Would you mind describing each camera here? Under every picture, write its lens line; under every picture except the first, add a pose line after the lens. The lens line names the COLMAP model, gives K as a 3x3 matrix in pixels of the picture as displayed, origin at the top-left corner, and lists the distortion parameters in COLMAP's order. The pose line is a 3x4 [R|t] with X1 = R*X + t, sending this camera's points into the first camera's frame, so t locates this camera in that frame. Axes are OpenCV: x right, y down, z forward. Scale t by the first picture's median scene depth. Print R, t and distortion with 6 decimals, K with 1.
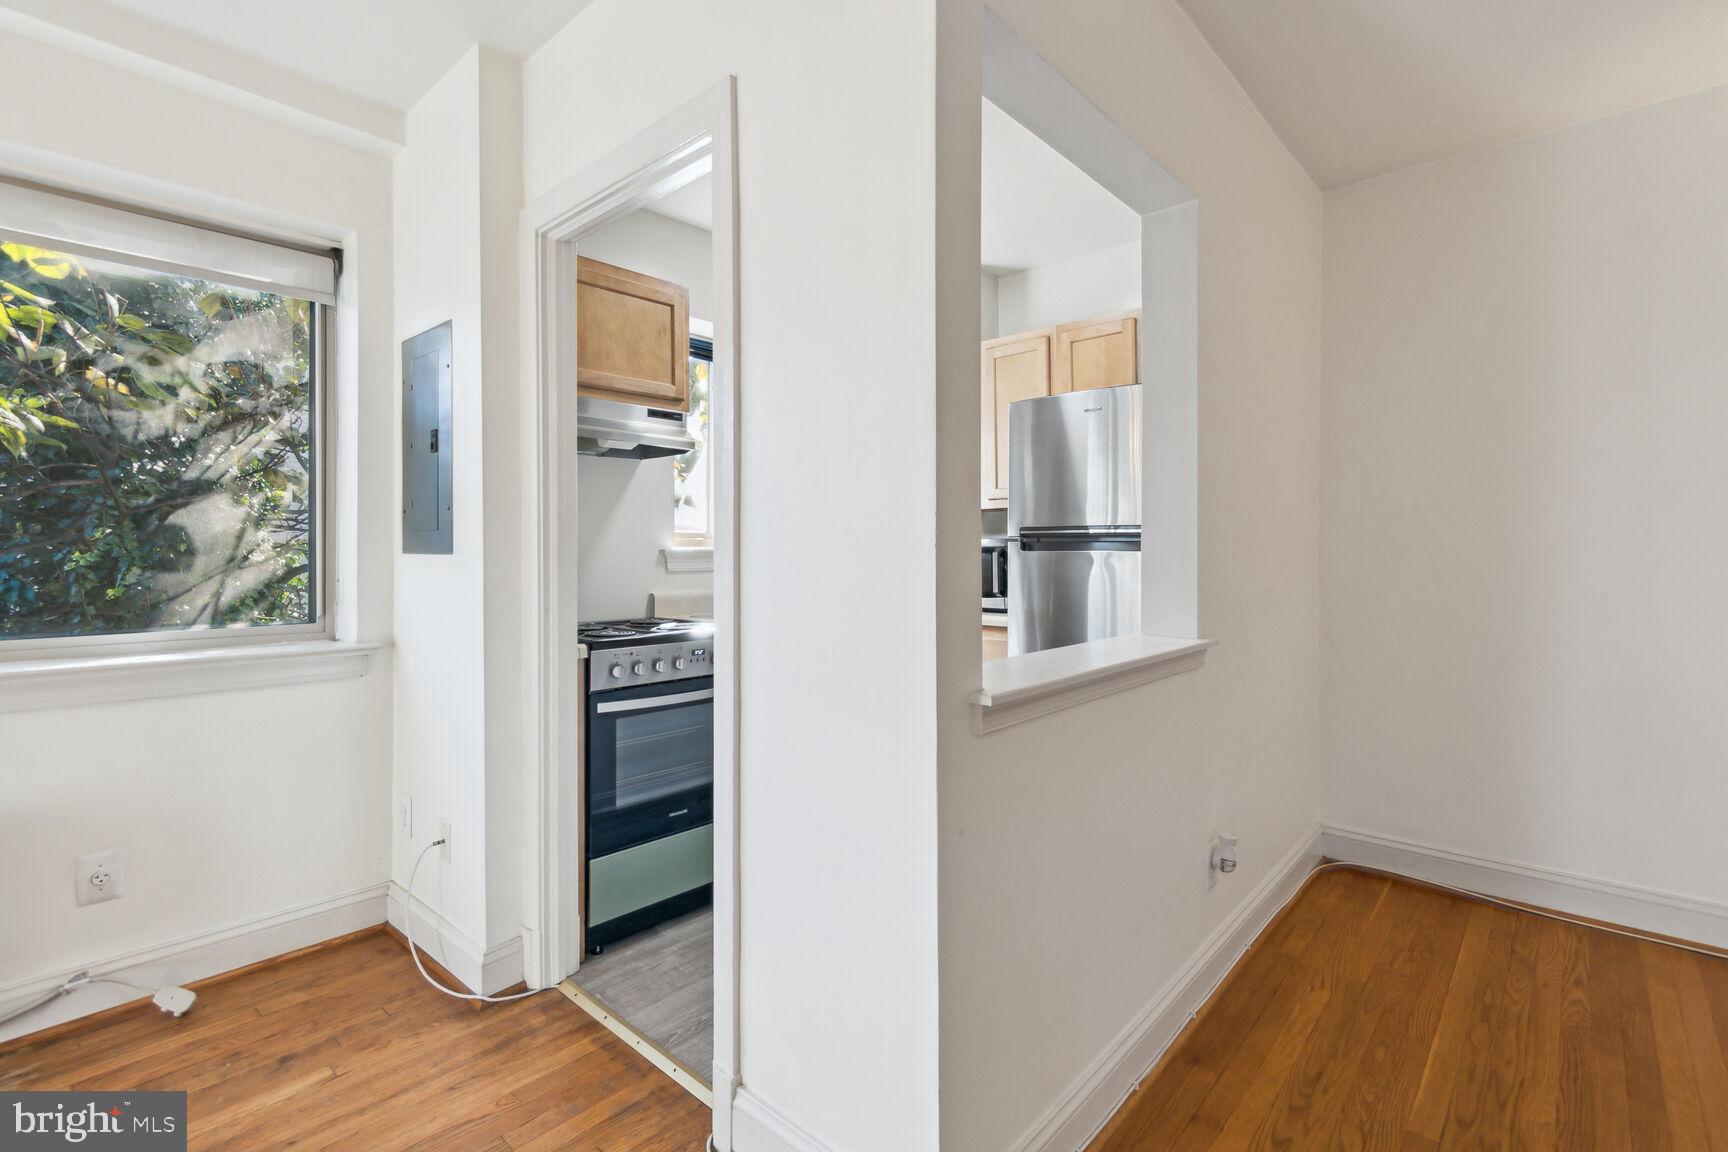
lens RADIAL K [[807.5, 0, 861.3], [0, 807.5, 561.9], [0, 0, 1]] dist [0.009580, 0.000052]
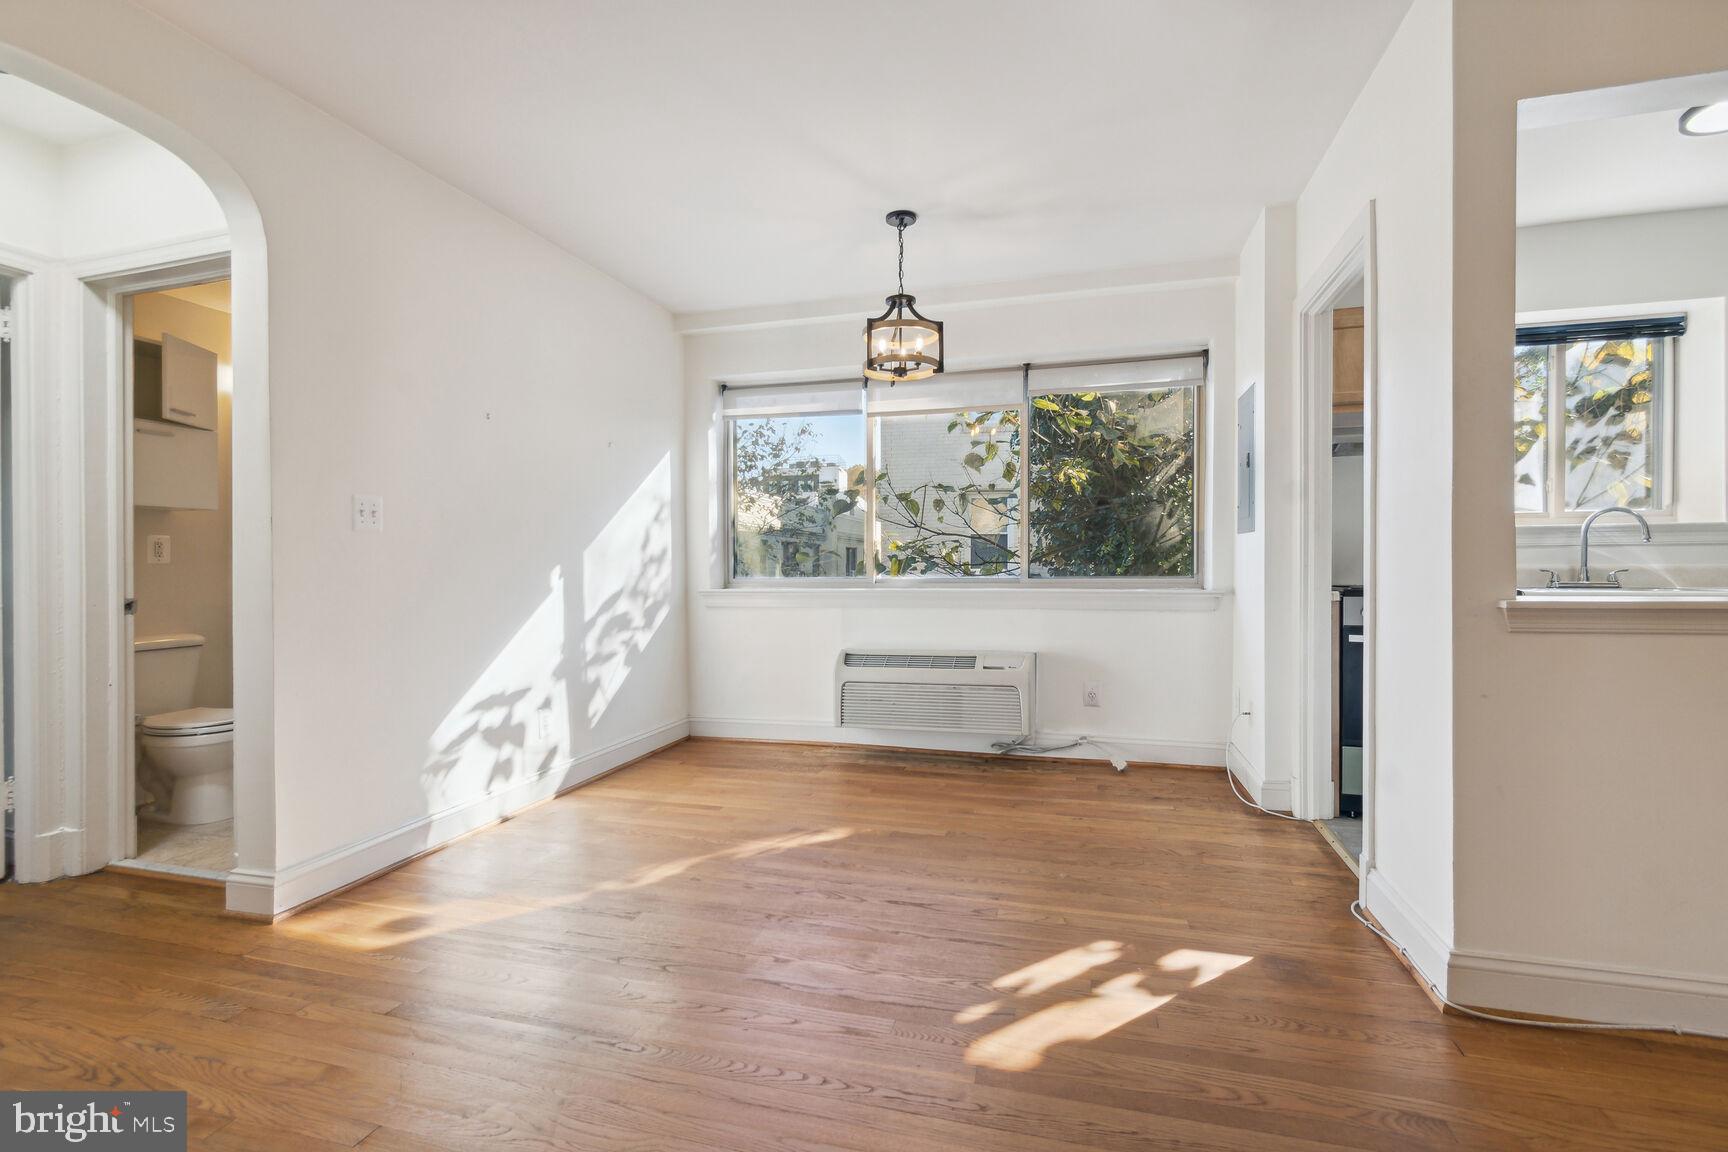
lens RADIAL K [[770.8, 0, 868.6], [0, 770.8, 566.4], [0, 0, 1]] dist [0.003646, 0.000212]
pose [[0.448976, 0.000789, -0.893543, 0.470060], [-0.005360, 0.999984, -0.001810, 0.061205], [0.893528, 0.005602, 0.448973, -0.323561]]
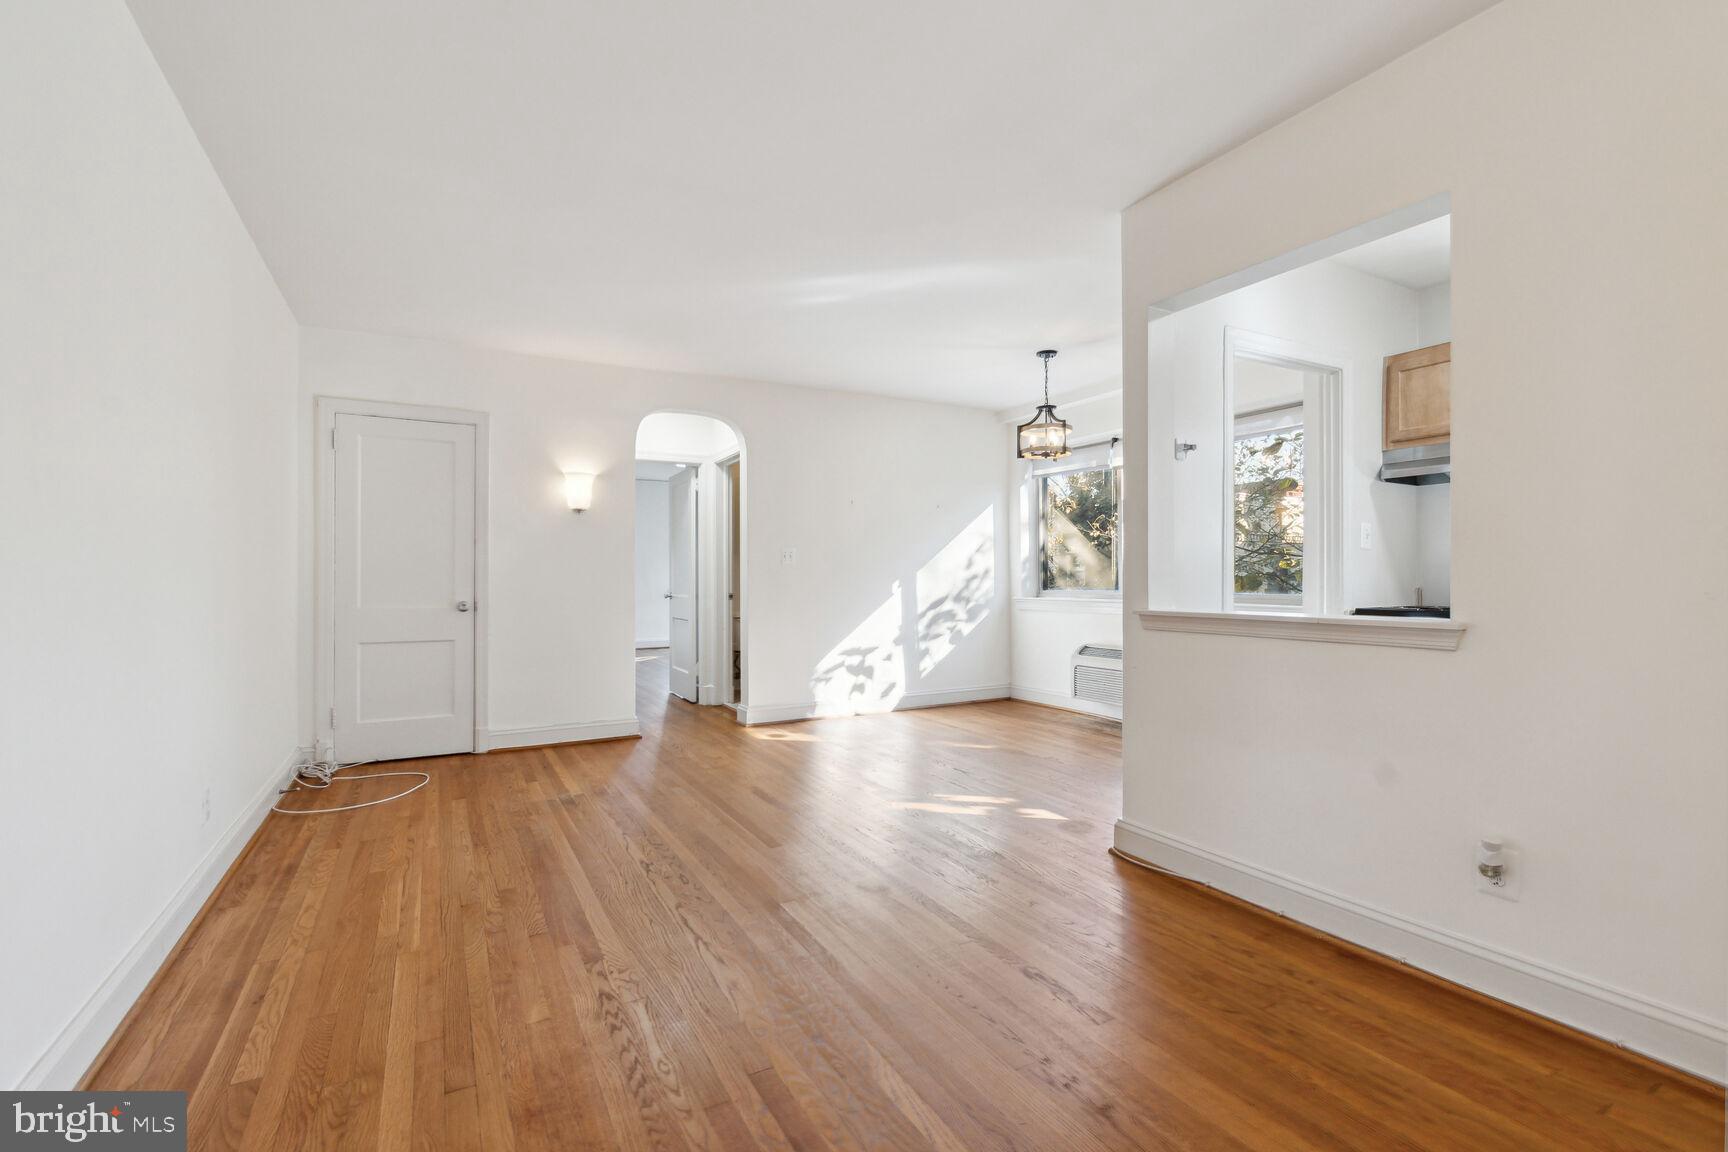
lens RADIAL K [[770.8, 0, 868.6], [0, 770.8, 566.4], [0, 0, 1]] dist [0.003646, 0.000212]
pose [[-0.316758, -0.014283, -0.948399, 1.372802], [-0.012694, 0.999861, -0.010818, 0.042202], [0.948422, 0.008612, -0.316895, 0.533443]]
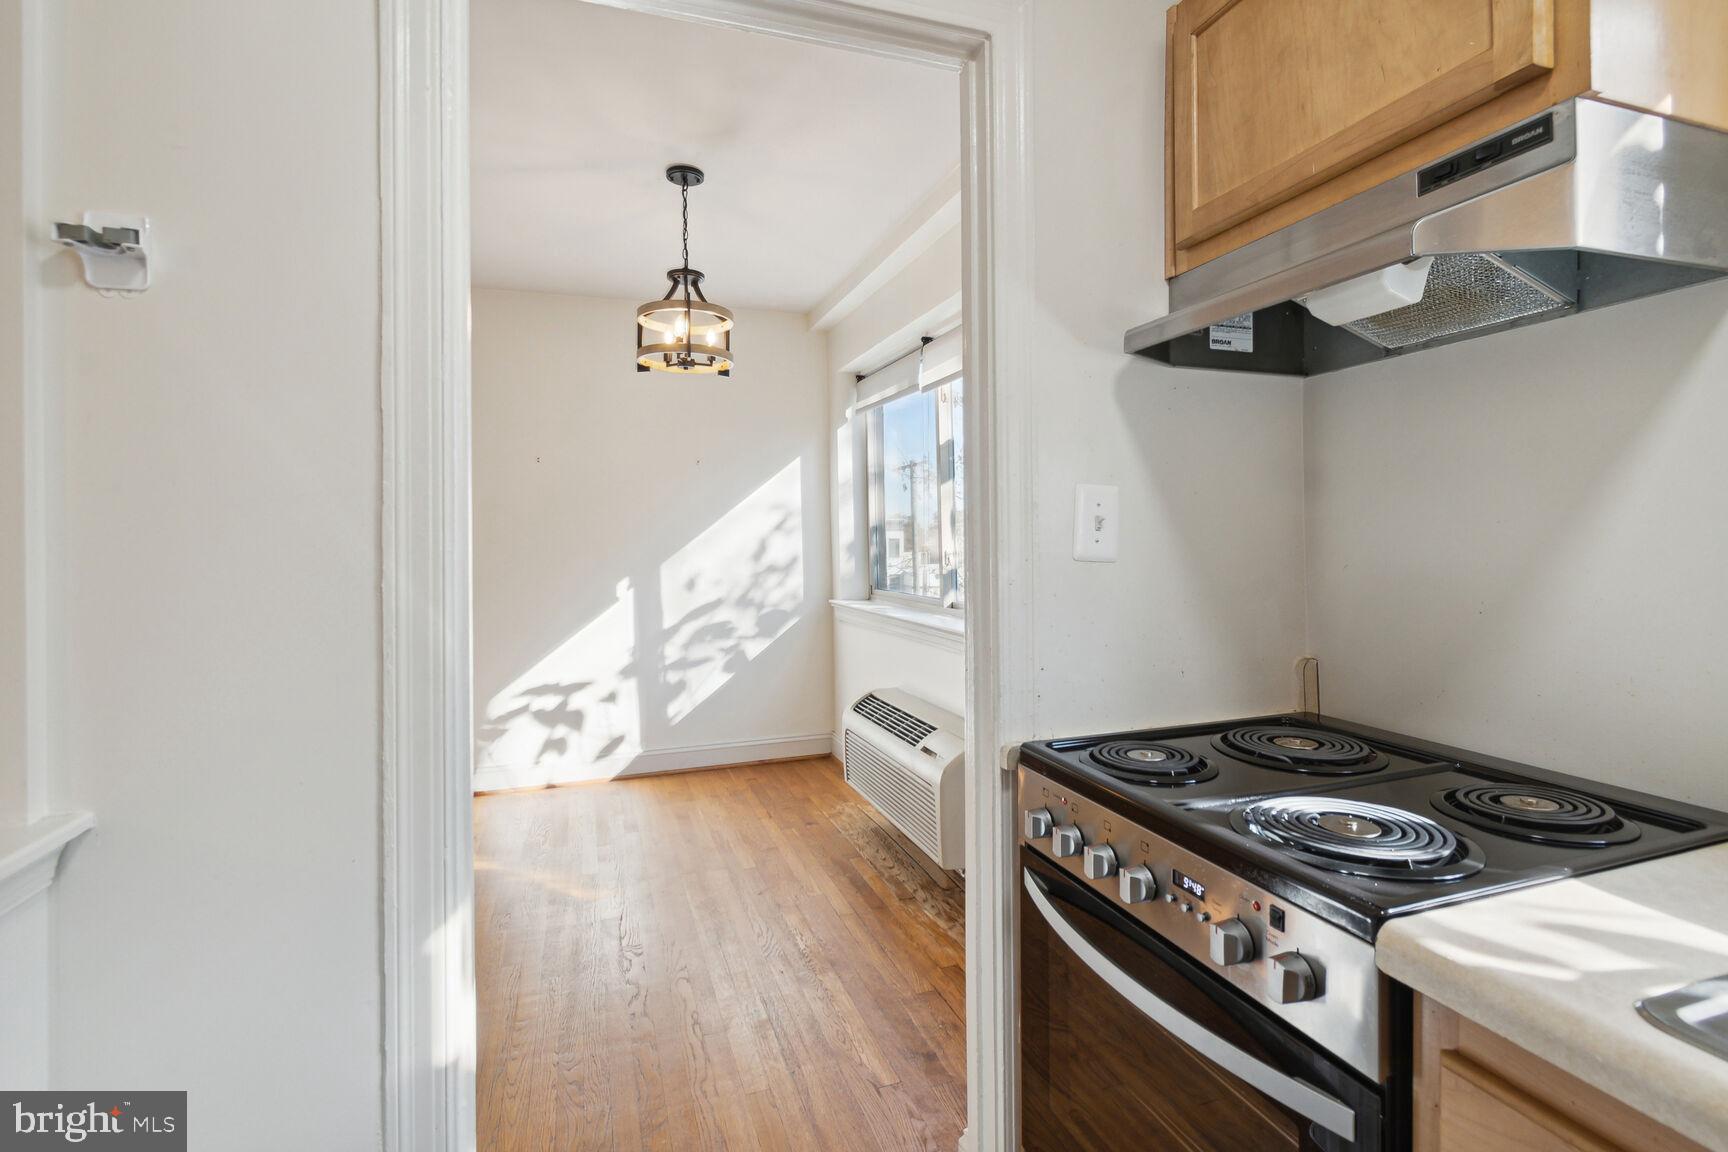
lens RADIAL K [[795.8, 0, 883.1], [0, 795.8, 542.9], [0, 0, 1]] dist [0.001396, 0.000092]
pose [[-0.466048, 0.012850, -0.884666, 0.162436], [0.000365, 0.999897, 0.014332, -0.041601], [0.884759, 0.006356, -0.466005, 1.108908]]
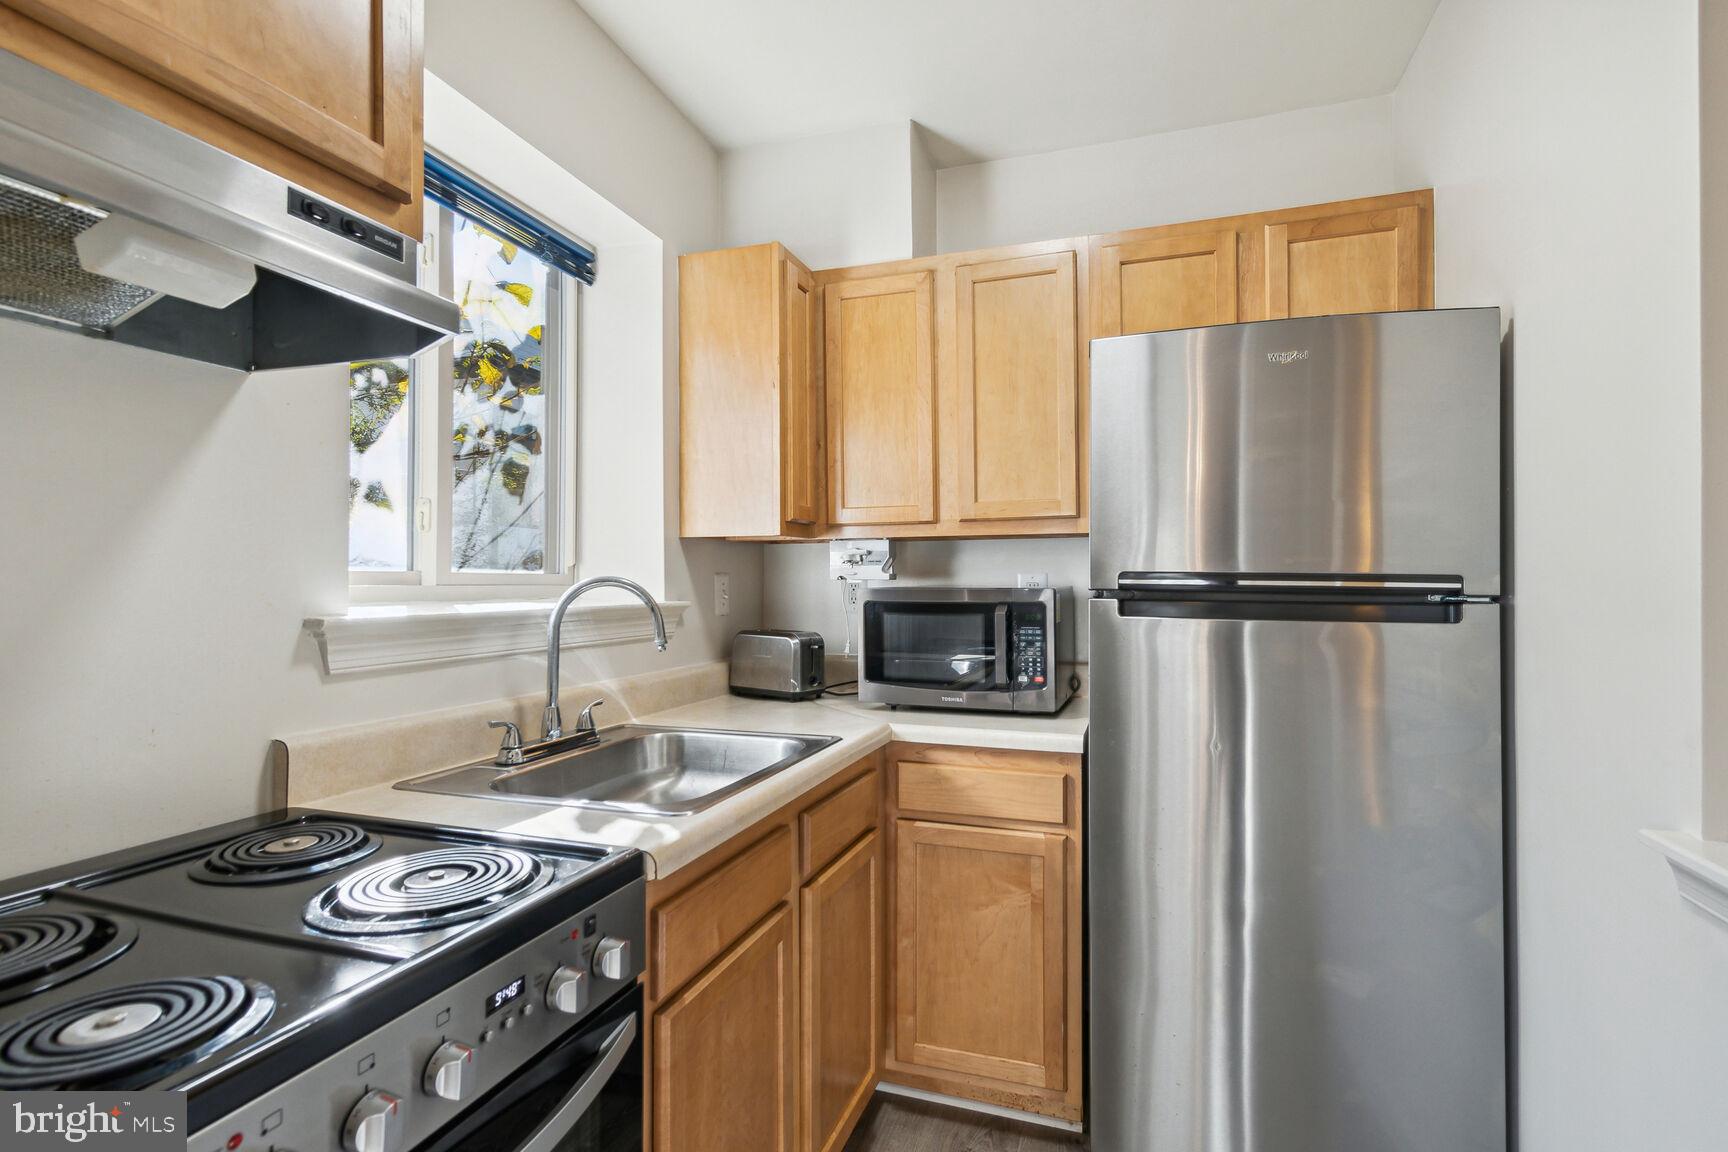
lens RADIAL K [[818.1, 0, 867.5], [0, 818.1, 580.7], [0, 0, 1]] dist [0.000747, 0.000207]
pose [[0.915300, 0.005889, 0.402731, -0.216336], [0.001989, 0.999815, -0.019140, -0.033437], [-0.402769, 0.018320, 0.915118, 0.723403]]
